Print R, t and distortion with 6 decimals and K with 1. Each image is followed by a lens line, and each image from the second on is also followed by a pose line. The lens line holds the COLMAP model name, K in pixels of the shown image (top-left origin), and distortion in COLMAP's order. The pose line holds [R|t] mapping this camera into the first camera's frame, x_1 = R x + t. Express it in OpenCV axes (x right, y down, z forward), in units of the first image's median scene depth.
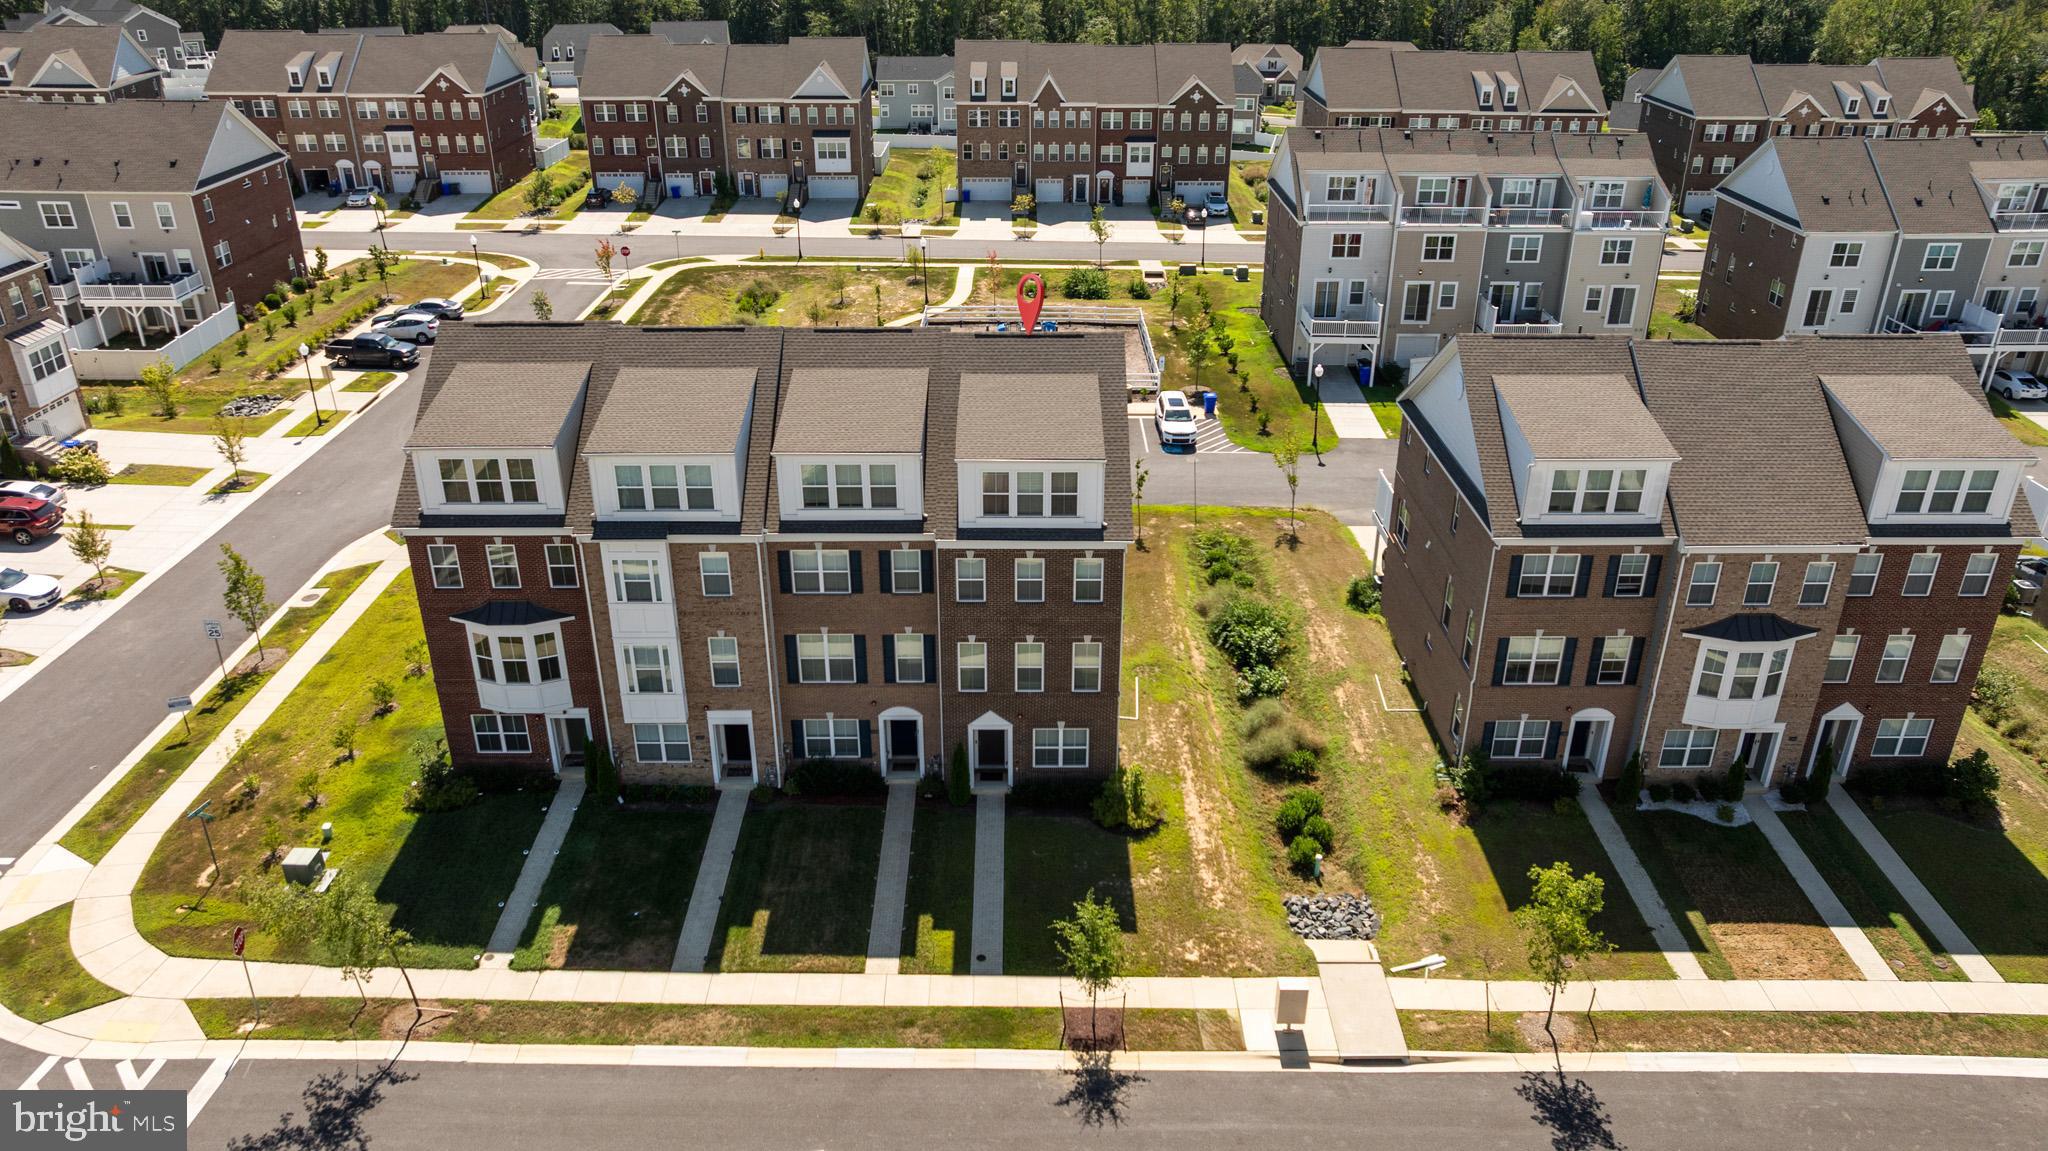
lens RADIAL K [[1445.4, 0, 1024.0], [0, 1445.4, 575.5], [0, 0, 1]] dist [-0.031860, 0.027918]
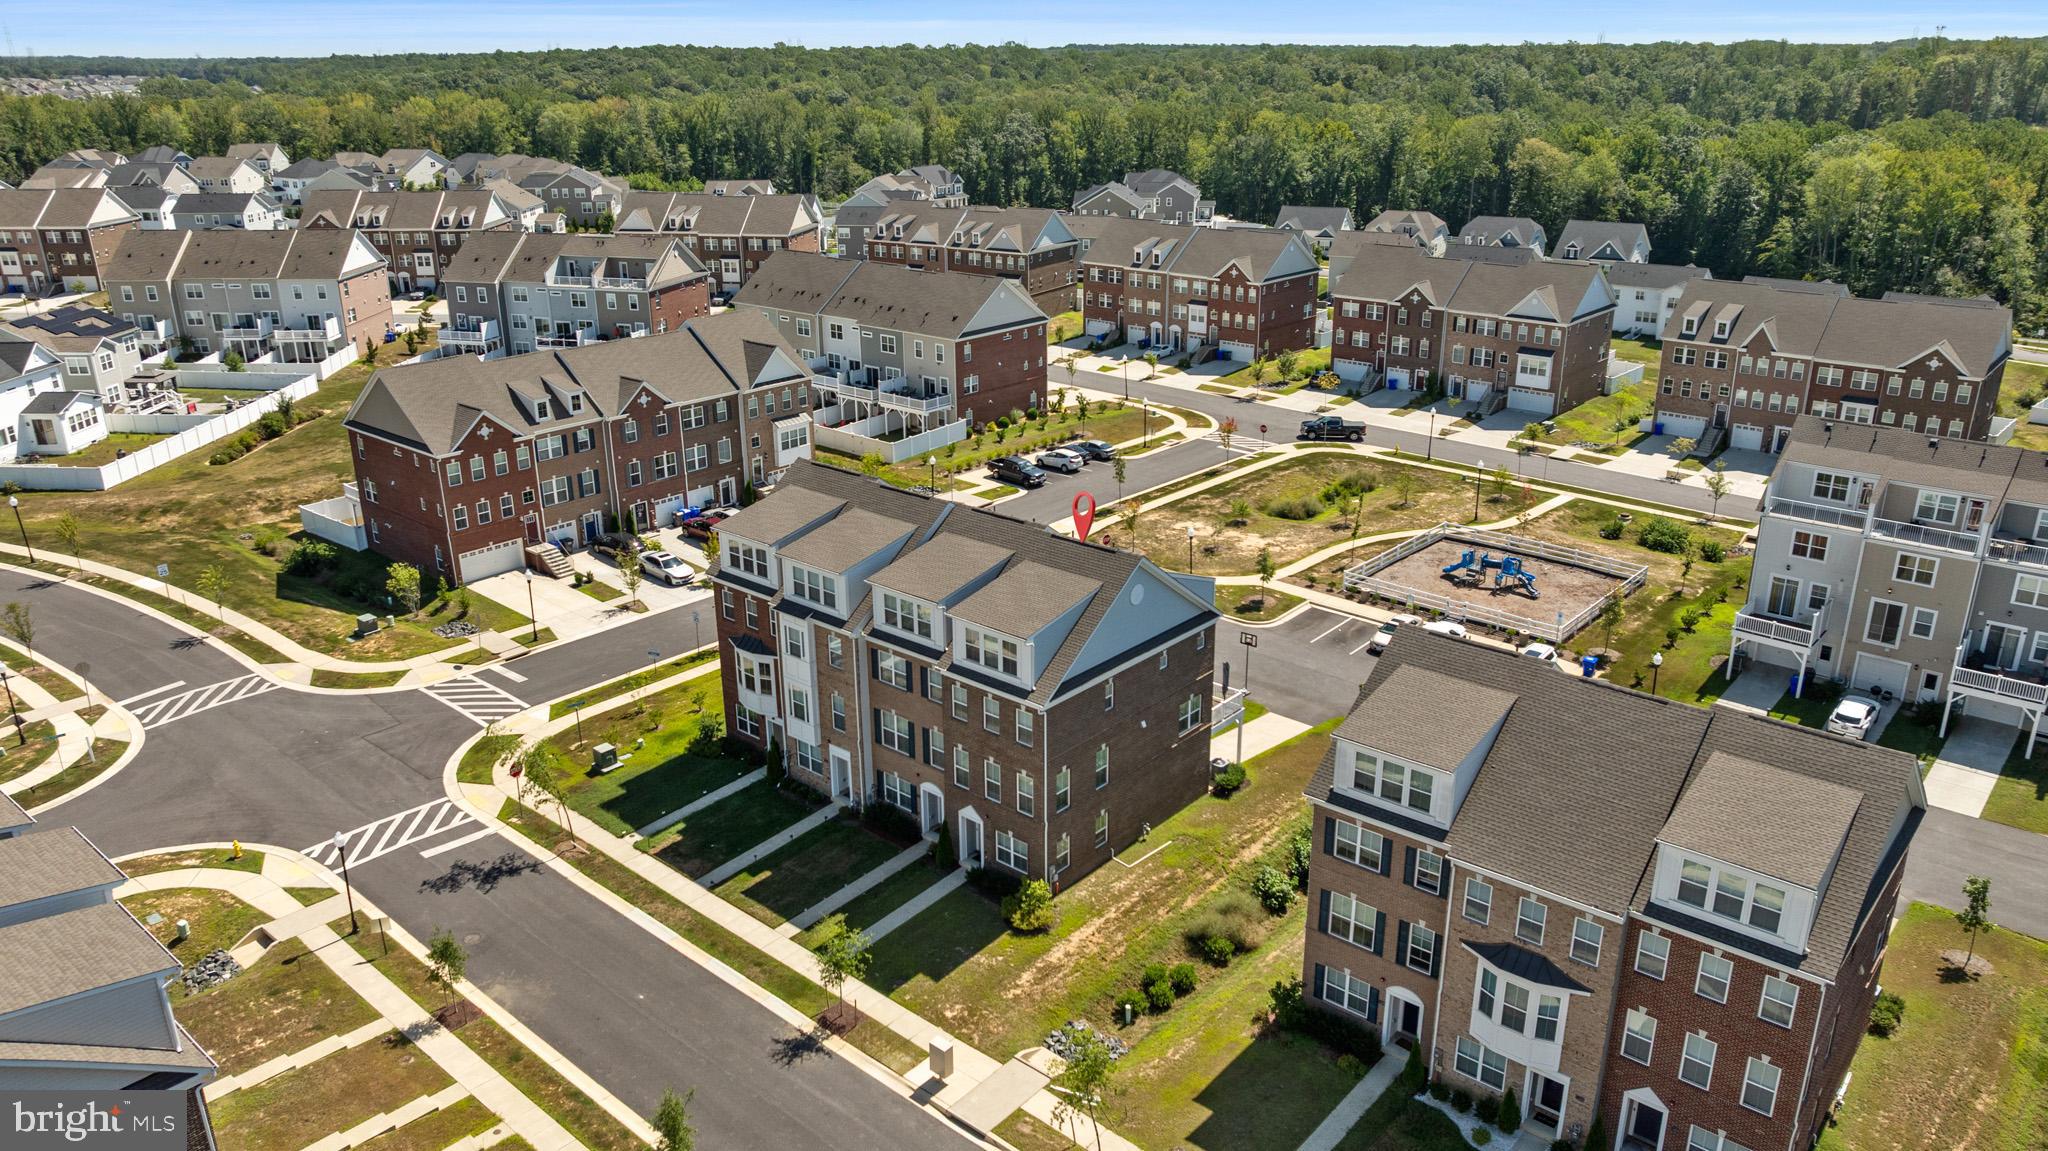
lens RADIAL K [[1445.4, 0, 1024.0], [0, 1445.4, 575.5], [0, 0, 1]] dist [-0.031860, 0.027918]
pose [[0.750433, 0.219831, -0.623318, 0.788870], [-0.281829, 0.959464, -0.000921, -0.121899], [0.597849, 0.176360, 0.781968, -0.056138]]
